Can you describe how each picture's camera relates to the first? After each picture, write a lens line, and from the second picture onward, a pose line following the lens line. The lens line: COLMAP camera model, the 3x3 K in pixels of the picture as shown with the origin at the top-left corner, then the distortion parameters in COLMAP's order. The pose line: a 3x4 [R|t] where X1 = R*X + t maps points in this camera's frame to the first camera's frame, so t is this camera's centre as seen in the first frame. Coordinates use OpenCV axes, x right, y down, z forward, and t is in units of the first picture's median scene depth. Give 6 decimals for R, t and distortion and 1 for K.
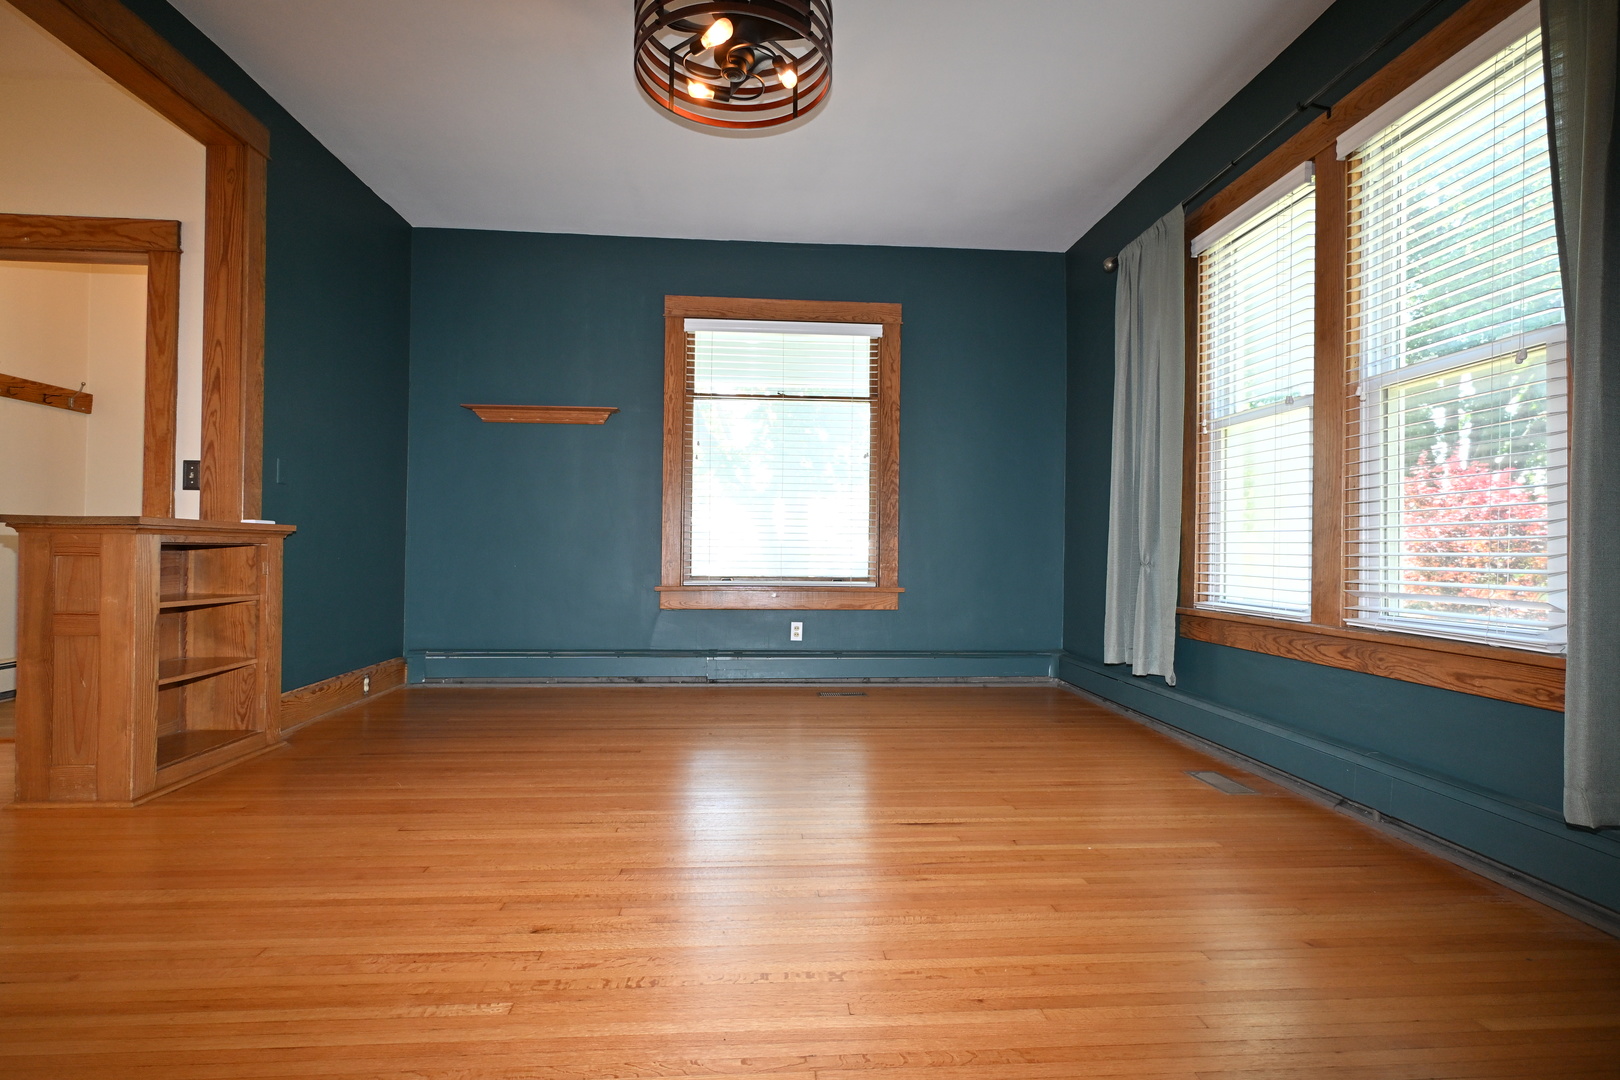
lens RADIAL K [[787.8, 0, 804.3], [0, 787.8, 543.0], [0, 0, 1]] dist [-0.000117, 0.000360]
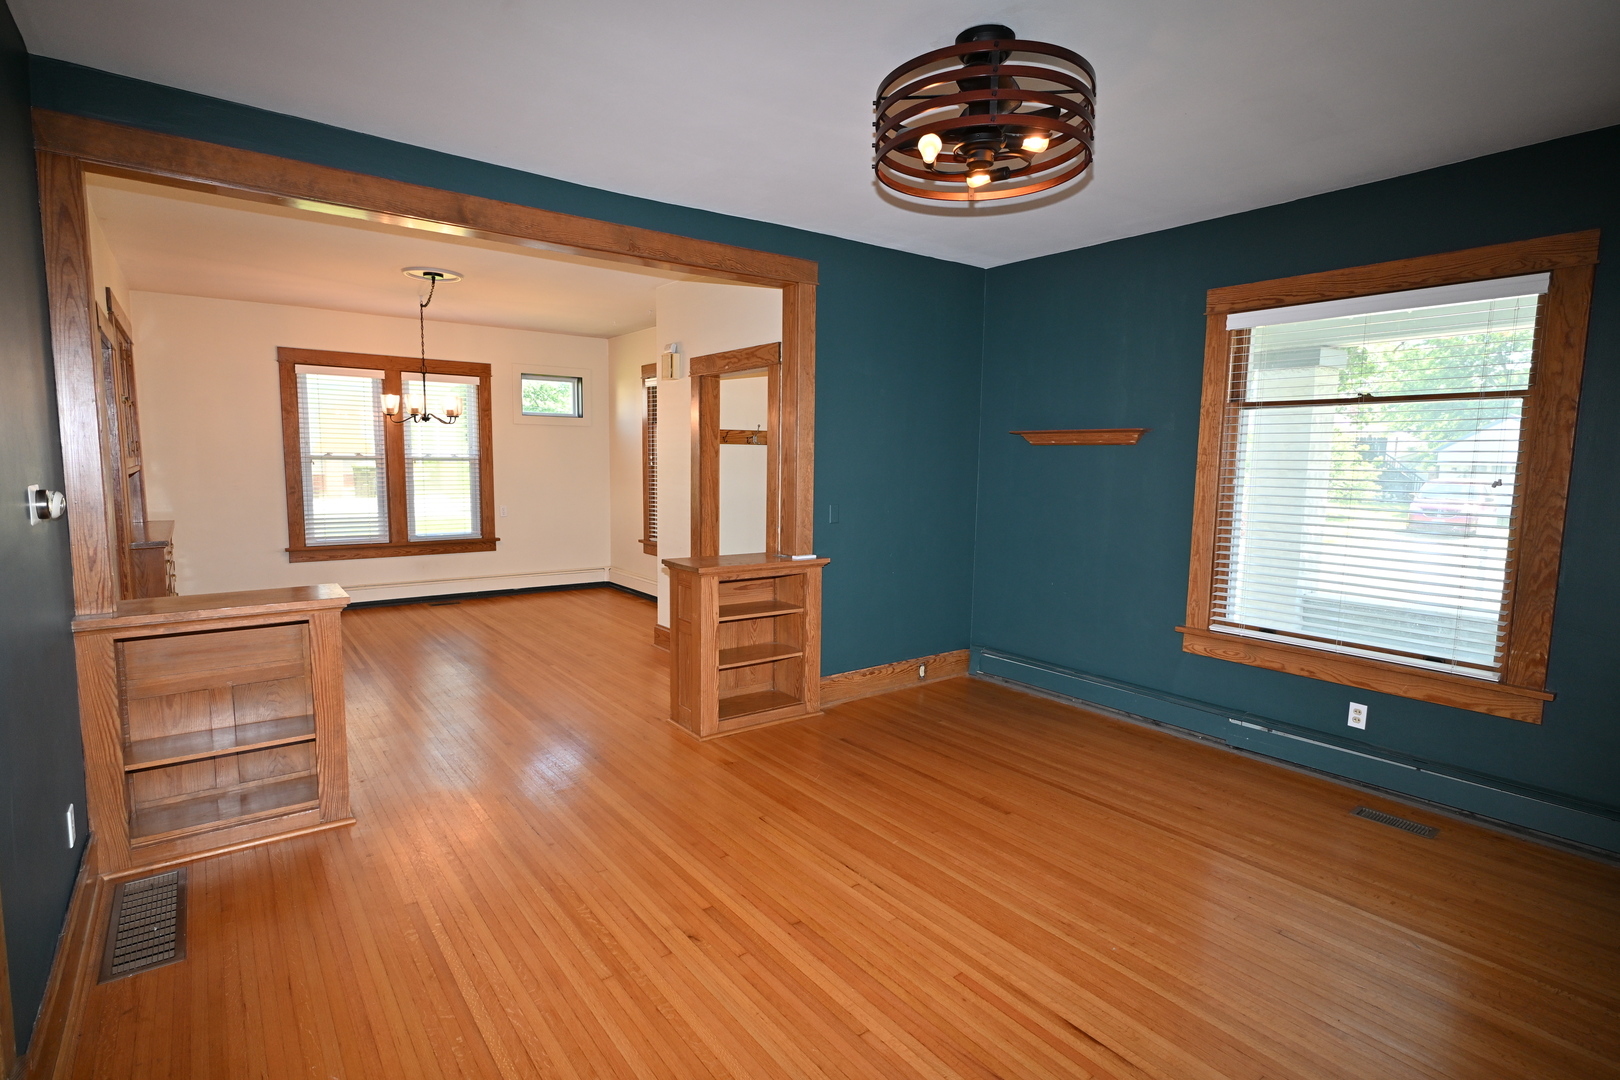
lens RADIAL K [[798.1, 0, 807.5], [0, 798.1, 542.4], [0, 0, 1]] dist [0.000444, 0.000522]
pose [[0.544846, 0.086441, -0.834069, 0.476837], [-0.001599, 0.994778, 0.102053, -0.189869], [0.838534, -0.054270, 0.542139, 0.227225]]
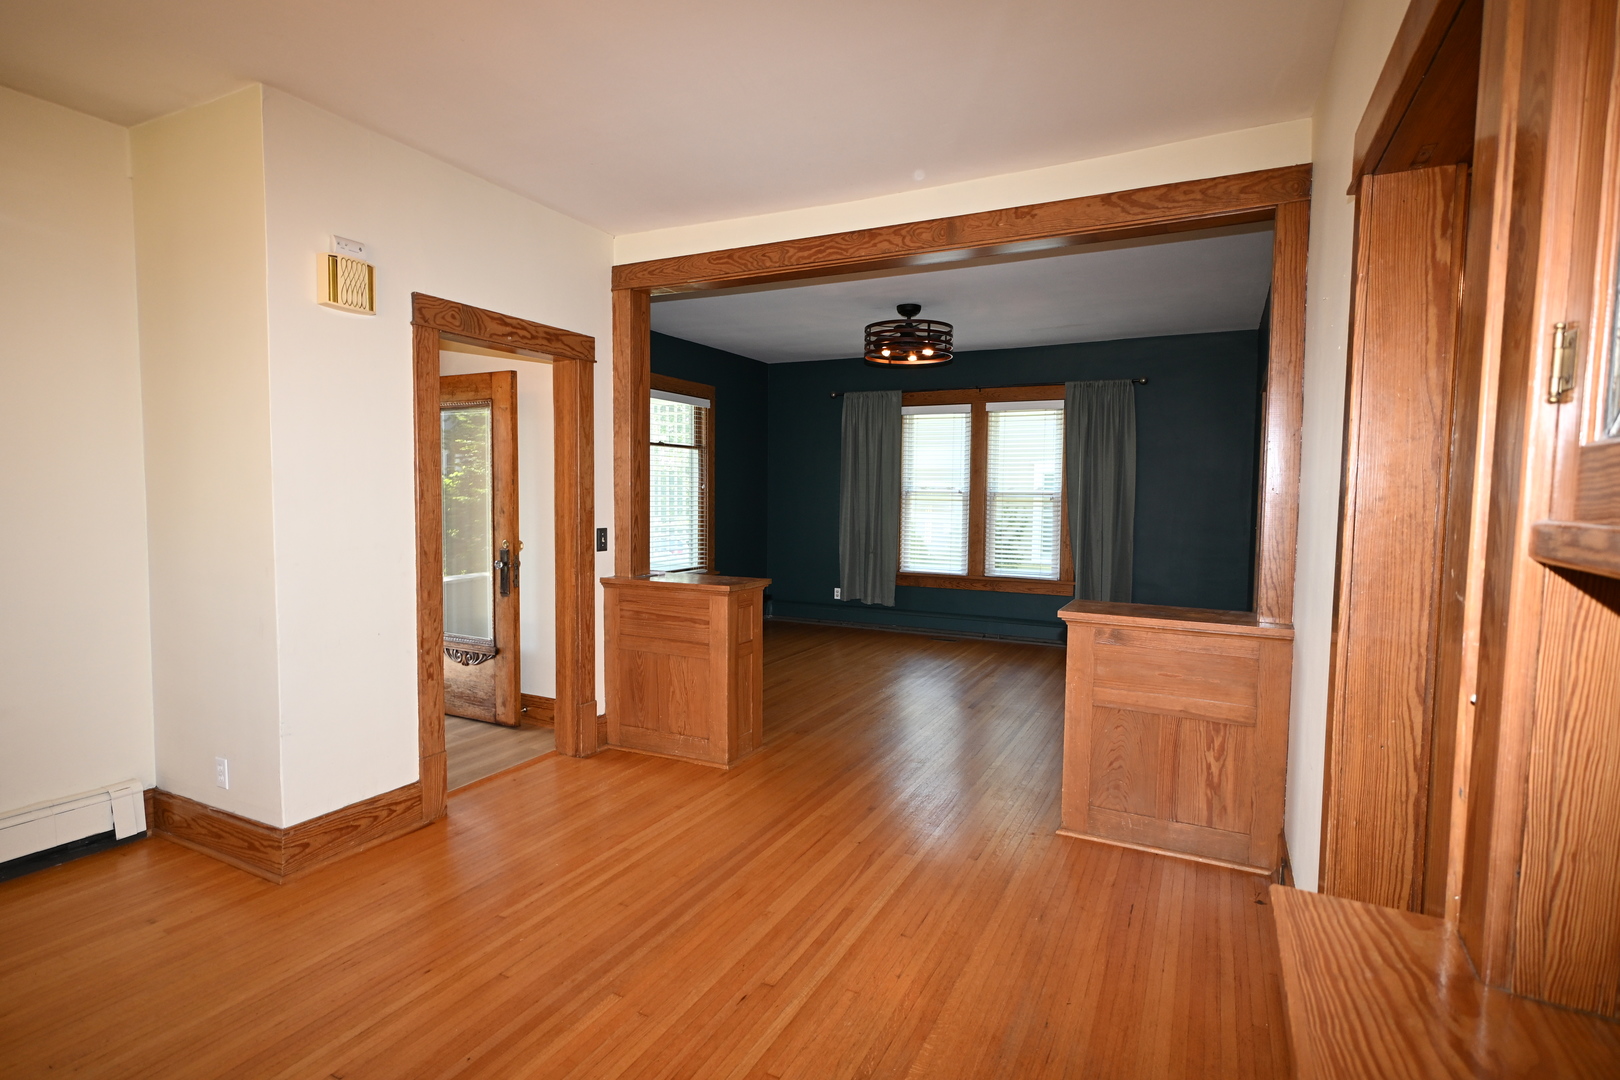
lens RADIAL K [[817.8, 0, 803.0], [0, 817.8, 543.2], [0, 0, 1]] dist [-0.002480, 0.000075]
pose [[0.514686, -0.058978, 0.855348, -1.725421], [-0.011514, 0.997066, 0.075678, -0.182645], [-0.857301, -0.048799, 0.512497, 0.034759]]
